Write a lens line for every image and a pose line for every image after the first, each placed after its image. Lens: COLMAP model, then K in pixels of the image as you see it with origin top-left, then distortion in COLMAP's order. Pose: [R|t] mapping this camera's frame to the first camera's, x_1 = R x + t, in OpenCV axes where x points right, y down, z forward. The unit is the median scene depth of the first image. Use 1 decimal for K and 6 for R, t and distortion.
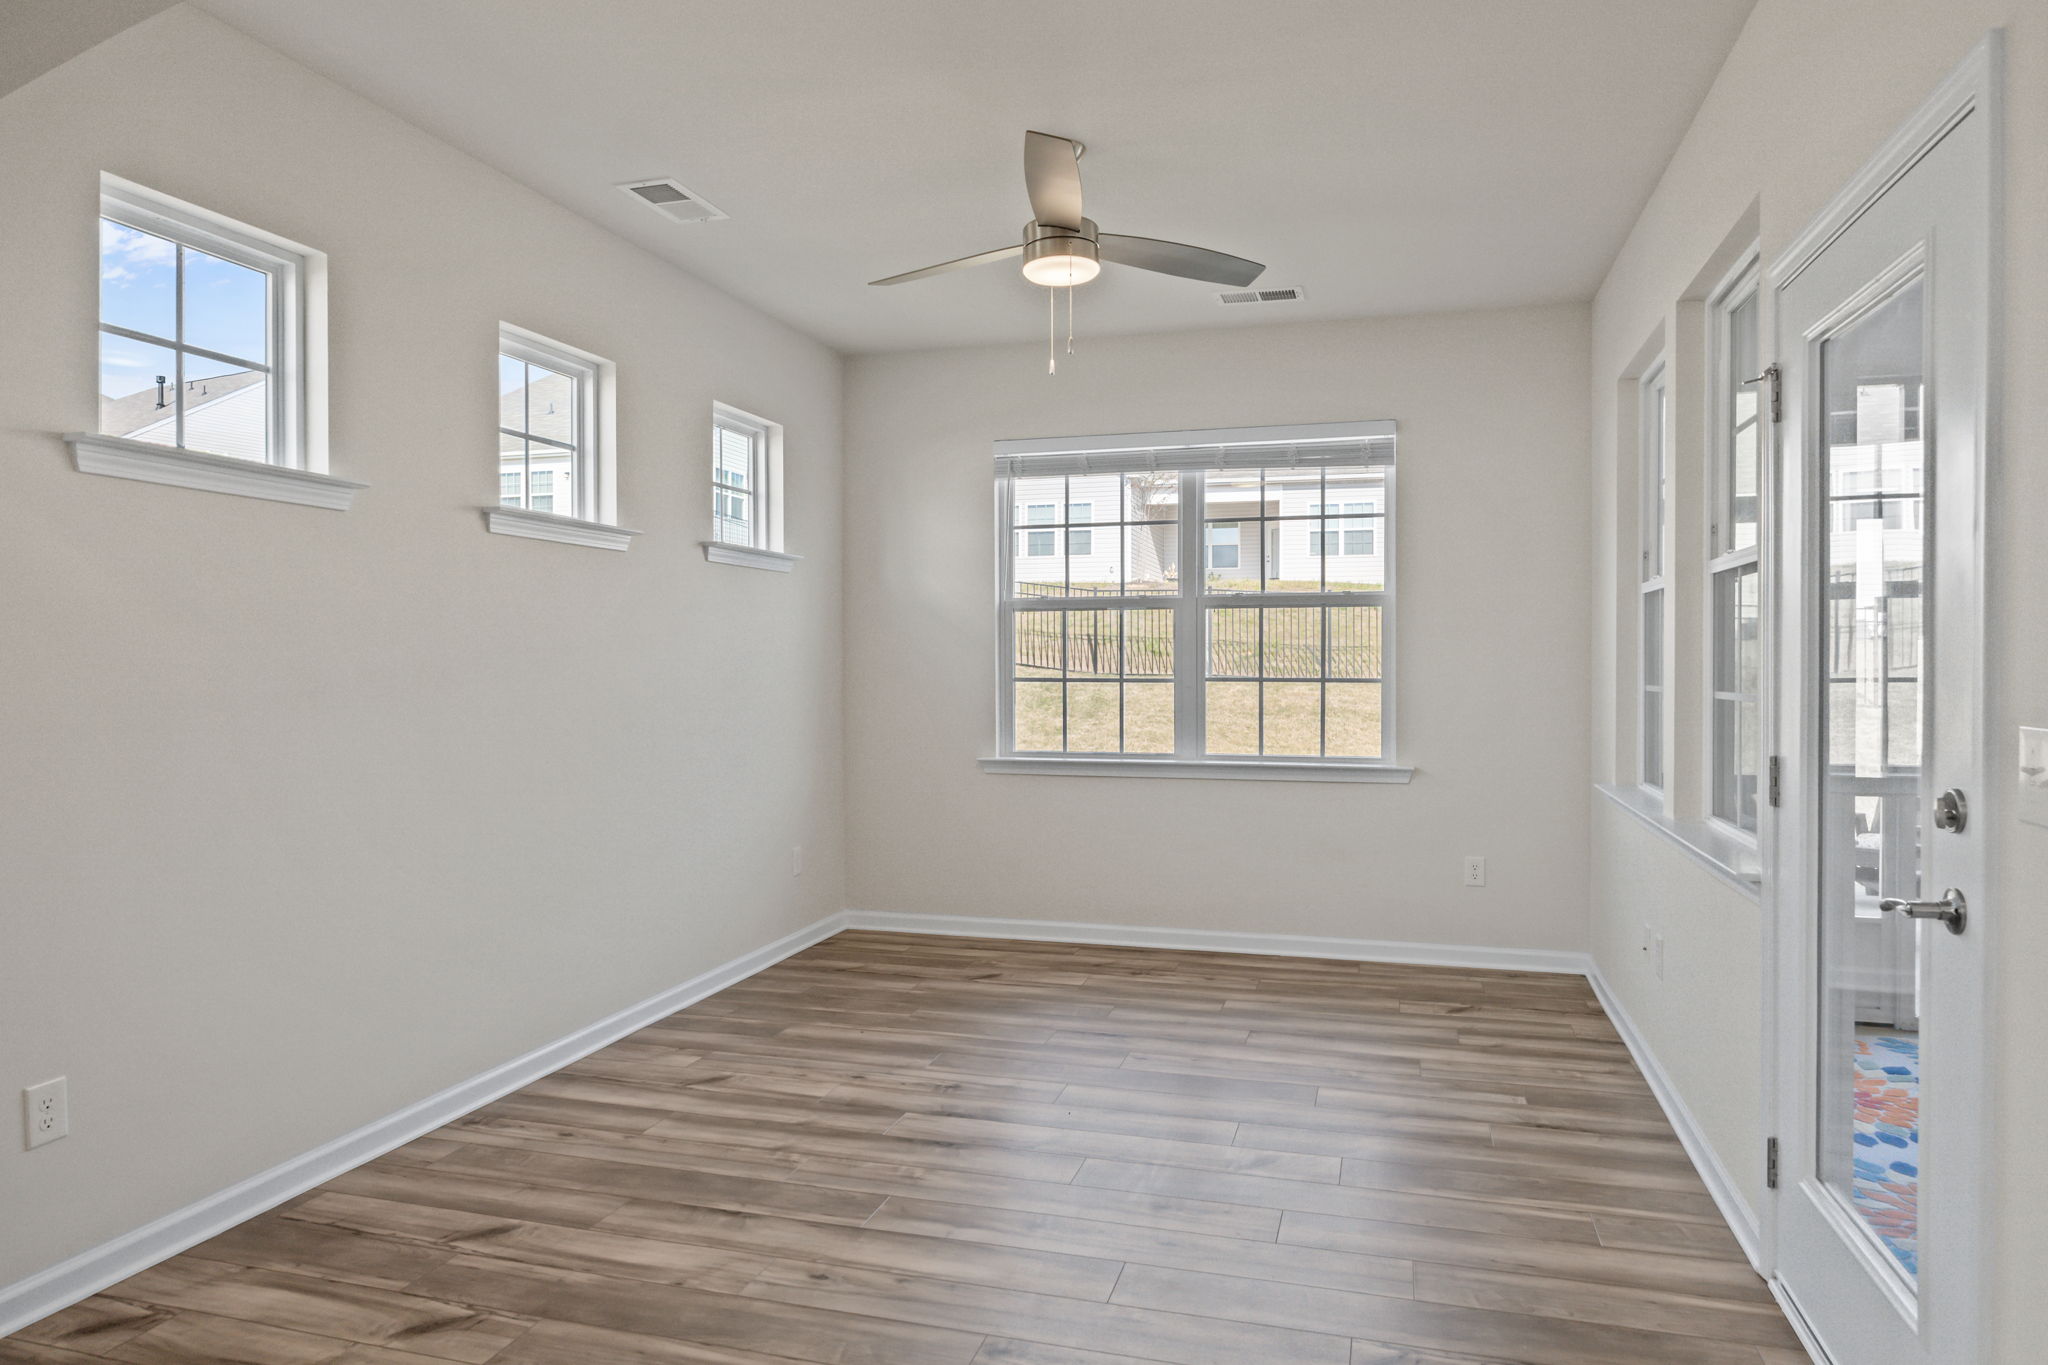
lens RADIAL K [[1289.7, 0, 1022.2], [0, 1289.7, 663.5], [0, 0, 1]] dist [-0.006437, -0.001533]
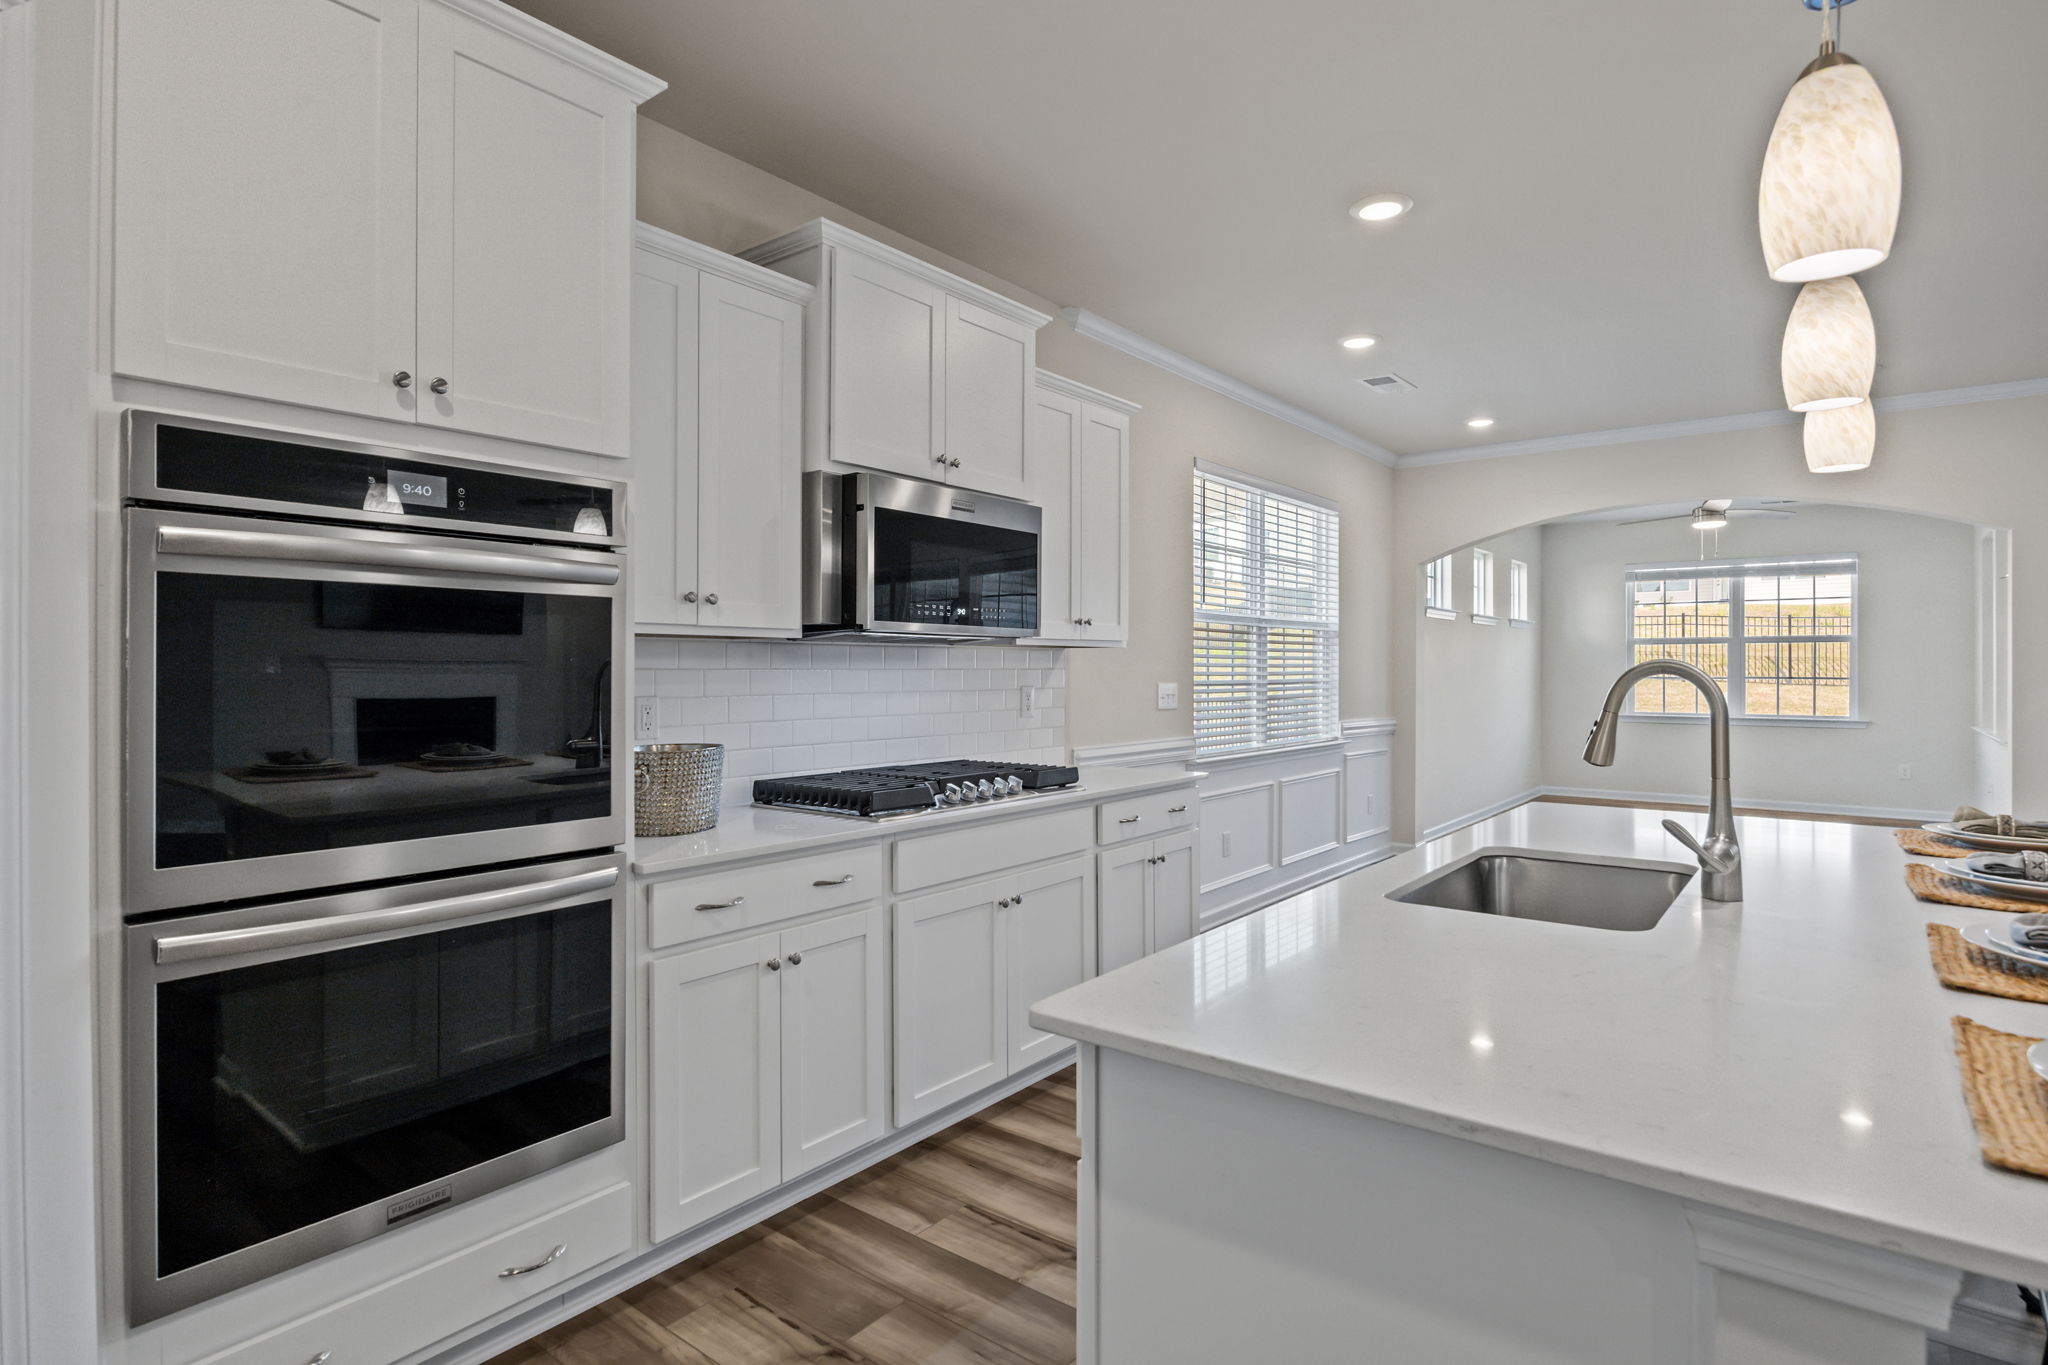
lens RADIAL K [[1053.3, 0, 1019.5], [0, 1053.3, 670.3], [0, 0, 1]] dist [-0.001243, -0.000709]
pose [[0.920161, 0.004267, -0.391517, -0.275879], [-0.009691, 0.999882, -0.011880, 0.033978], [0.391420, 0.014726, 0.920094, -1.039056]]
